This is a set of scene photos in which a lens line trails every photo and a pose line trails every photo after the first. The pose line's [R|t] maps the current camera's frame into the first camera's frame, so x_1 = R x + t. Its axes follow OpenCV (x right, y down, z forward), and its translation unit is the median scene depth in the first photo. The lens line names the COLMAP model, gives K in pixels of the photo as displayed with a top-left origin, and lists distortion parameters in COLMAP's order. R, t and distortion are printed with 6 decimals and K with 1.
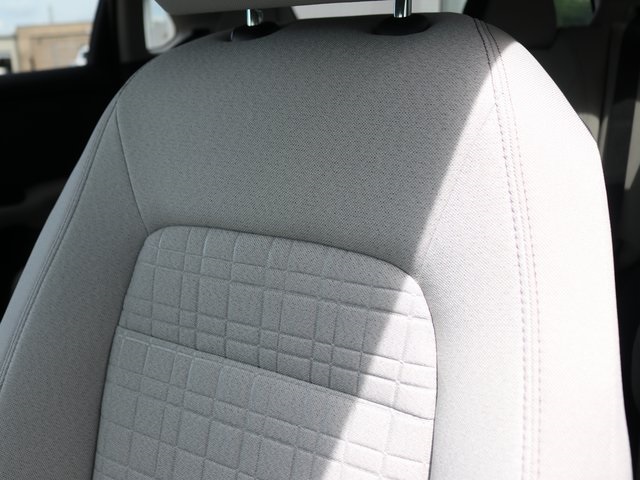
lens RADIAL K [[594.6, 0, 320.0], [0, 594.6, 240.0], [0, 0, 1]] dist [-0.175683, 0.185601]
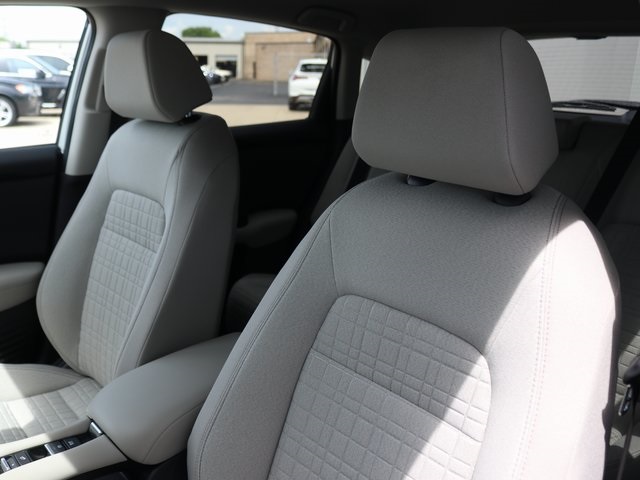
lens RADIAL K [[594.6, 0, 320.0], [0, 594.6, 240.0], [0, 0, 1]] dist [-0.175683, 0.185601]
pose [[0.941158, 0.140615, -0.307326, 0.162644], [-0.149366, 0.988769, -0.005018, -0.170844], [0.303169, 0.050627, 0.951591, -0.675331]]
